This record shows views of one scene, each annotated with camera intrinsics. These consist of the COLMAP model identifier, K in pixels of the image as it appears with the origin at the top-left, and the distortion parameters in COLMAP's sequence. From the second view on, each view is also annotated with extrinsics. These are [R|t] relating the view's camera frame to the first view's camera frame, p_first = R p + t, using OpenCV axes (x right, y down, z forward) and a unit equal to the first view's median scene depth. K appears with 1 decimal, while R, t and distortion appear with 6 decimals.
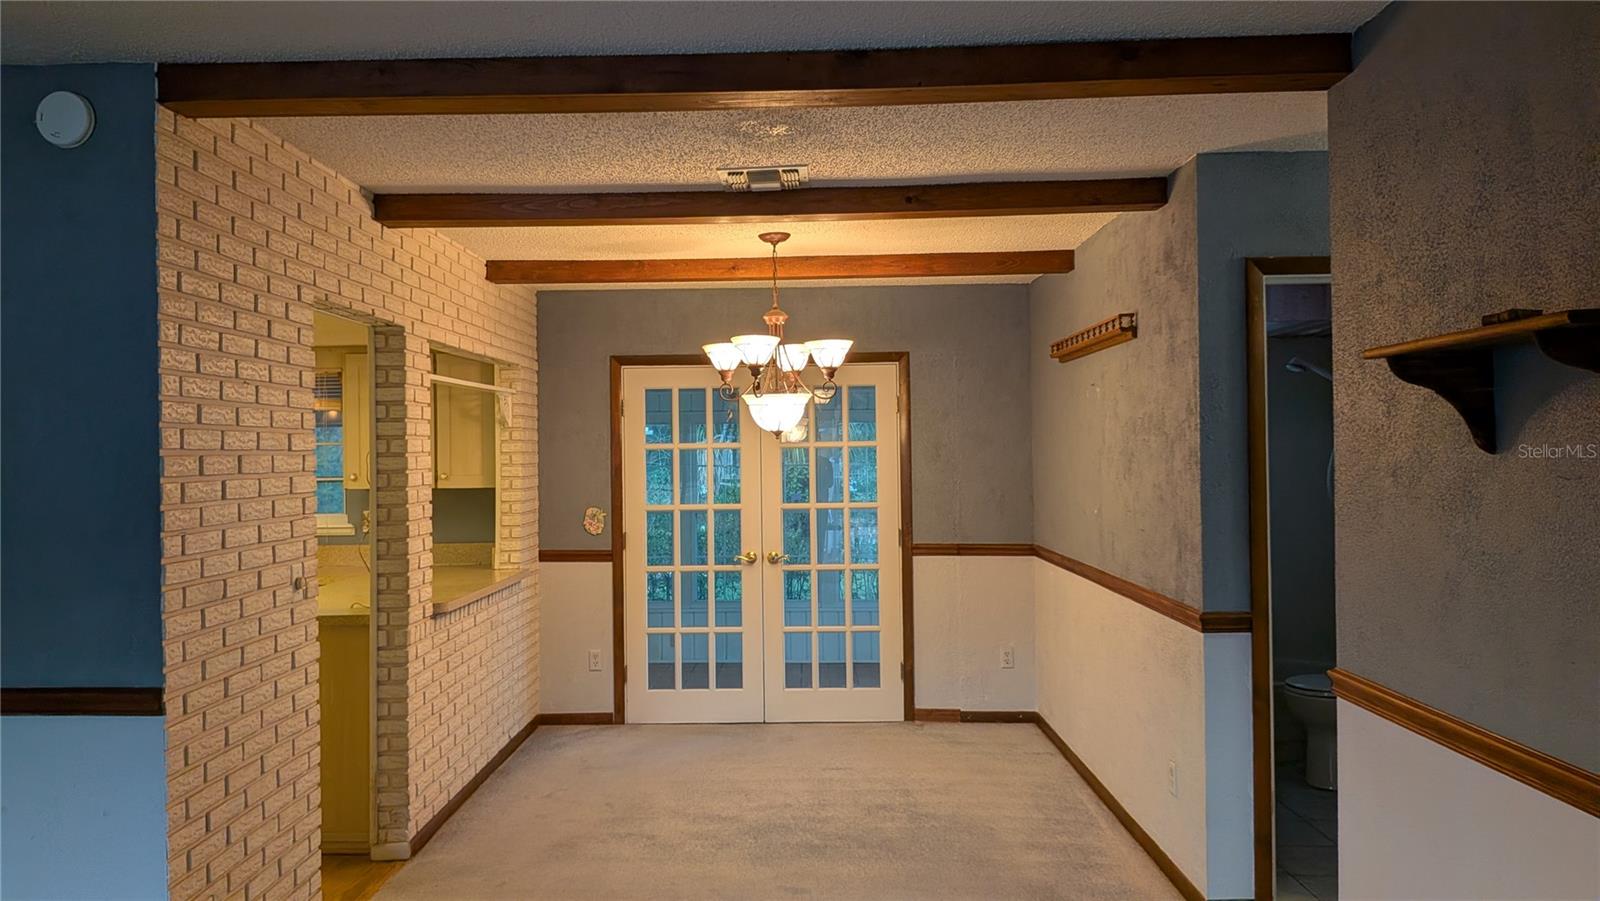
lens RADIAL K [[1151.6, 0, 801.0], [0, 1151.6, 453.0], [0, 0, 1]] dist [0.041401, -0.060702]
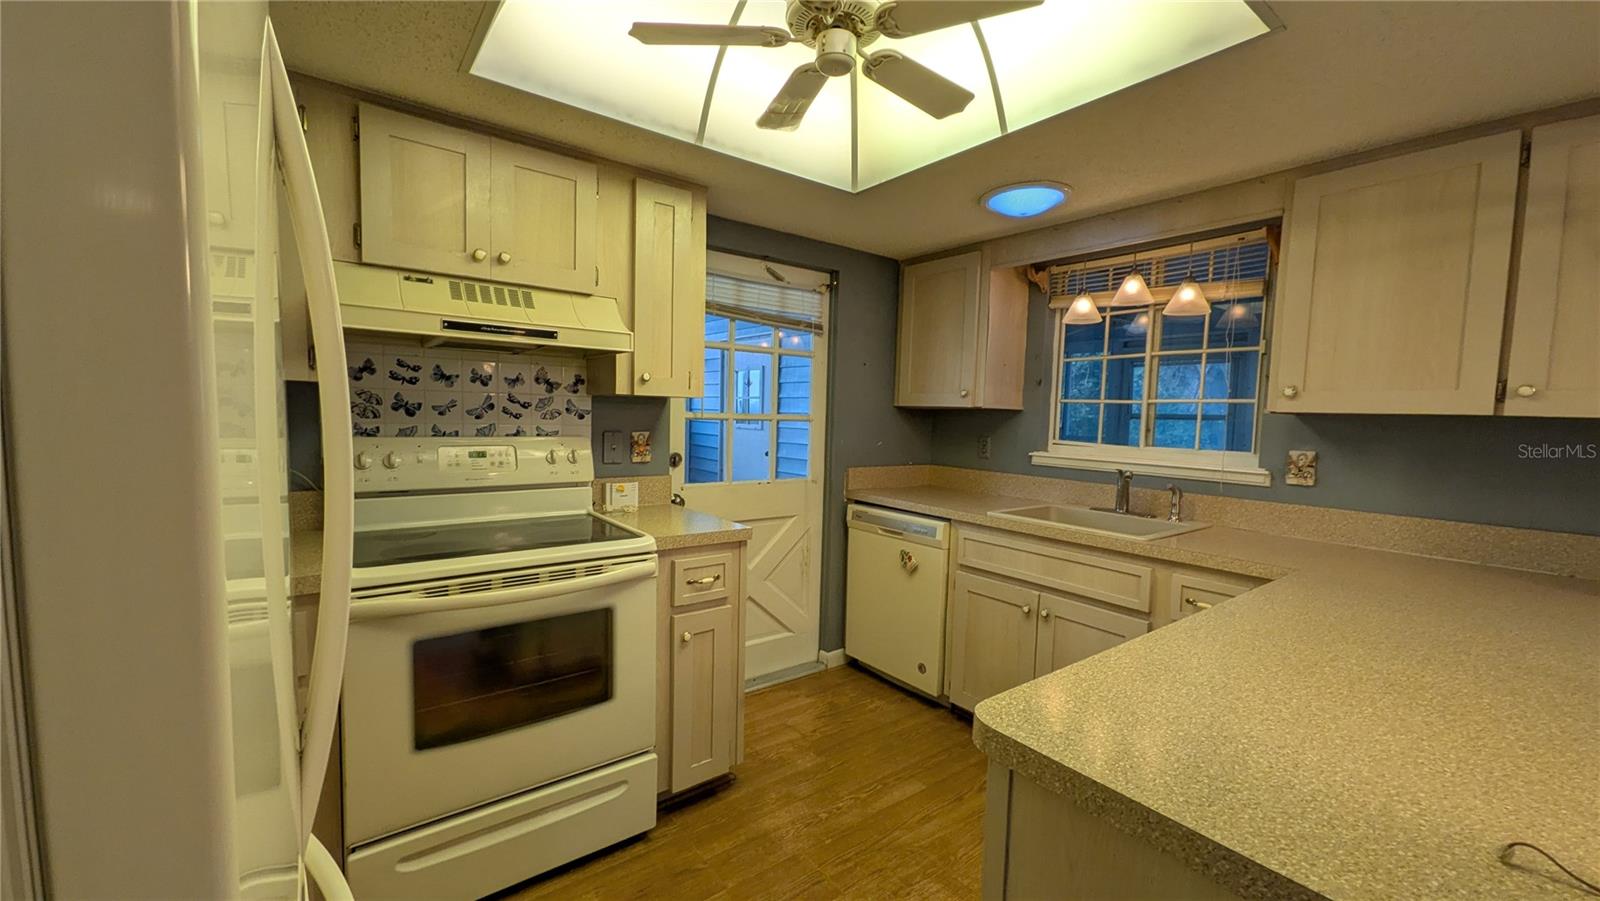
lens RADIAL K [[622.9, 0, 791.7], [0, 622.9, 455.9], [0, 0, 1]] dist [-0.009779, -0.000080]
pose [[0.599762, 0.085692, -0.795577, -0.271418], [-0.032044, 0.996024, 0.083125, 0.033440], [0.799536, -0.024362, 0.600123, 0.576880]]
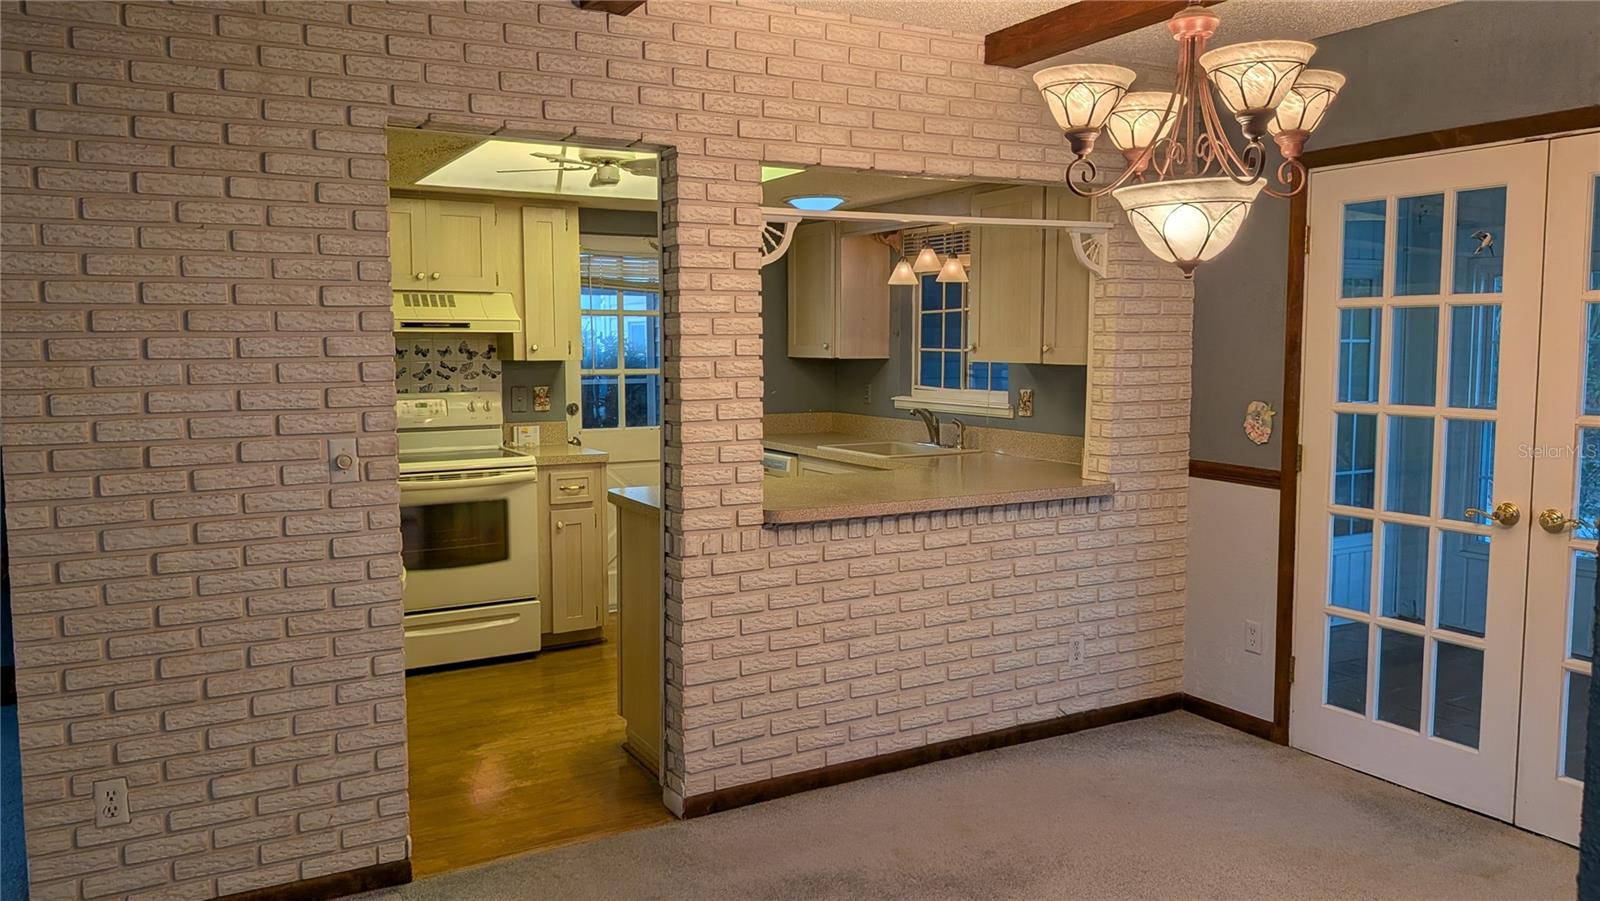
lens RADIAL K [[1151.6, 0, 793.4], [0, 1151.6, 445.6], [0, 0, 1]] dist [0.041401, -0.060702]
pose [[0.487481, 0.090117, -0.868470, 0.252641], [-0.001173, 0.994726, 0.102560, 0.006353], [0.873133, -0.048978, 0.485016, 0.464666]]
